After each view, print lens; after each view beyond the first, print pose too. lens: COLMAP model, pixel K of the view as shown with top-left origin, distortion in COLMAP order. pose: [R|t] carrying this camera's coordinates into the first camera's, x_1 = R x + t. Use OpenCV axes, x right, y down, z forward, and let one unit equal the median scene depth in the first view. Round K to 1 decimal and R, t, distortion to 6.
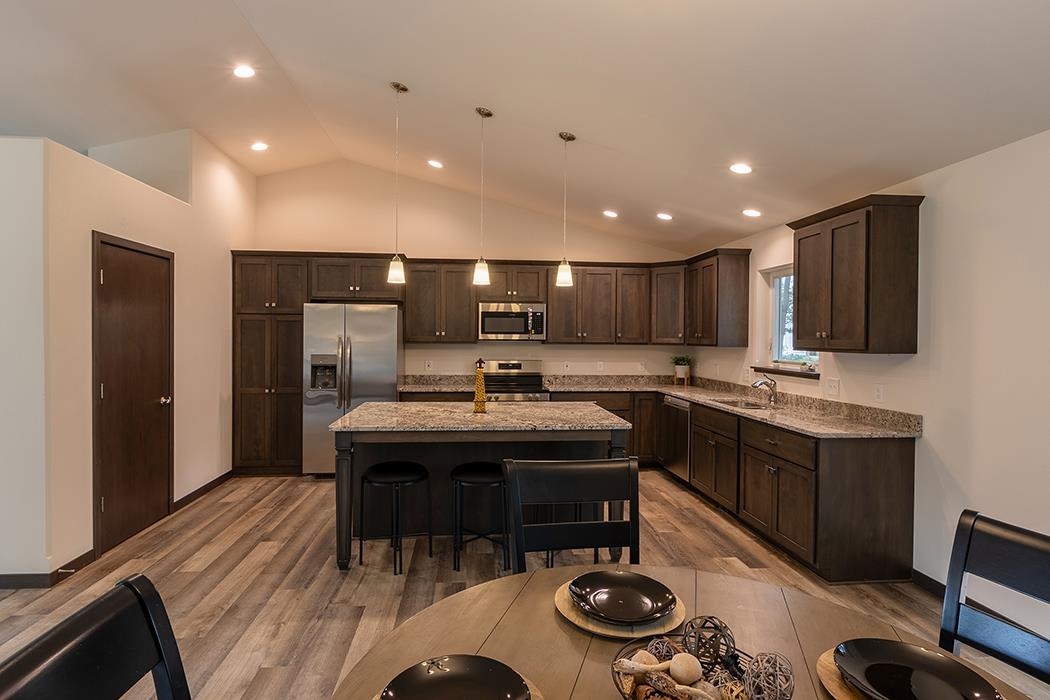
lens RADIAL K [[535.5, 0, 524.3], [0, 535.5, 346.7], [0, 0, 1]] dist [-0.001959, -0.001225]
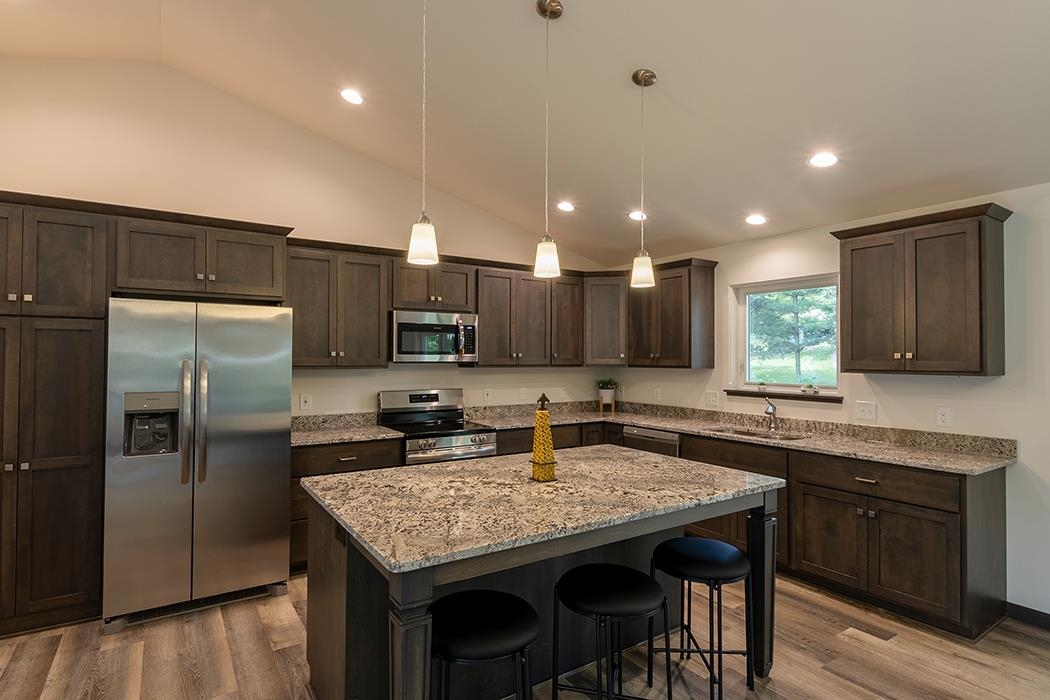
lens RADIAL K [[535.5, 0, 524.3], [0, 535.5, 350.7], [0, 0, 1]] dist [-0.001959, -0.001225]
pose [[0.887648, 0.002144, 0.460518, -0.278794], [0.011068, 0.999601, -0.025987, -0.008902], [-0.460390, 0.028164, 0.887270, 0.322924]]
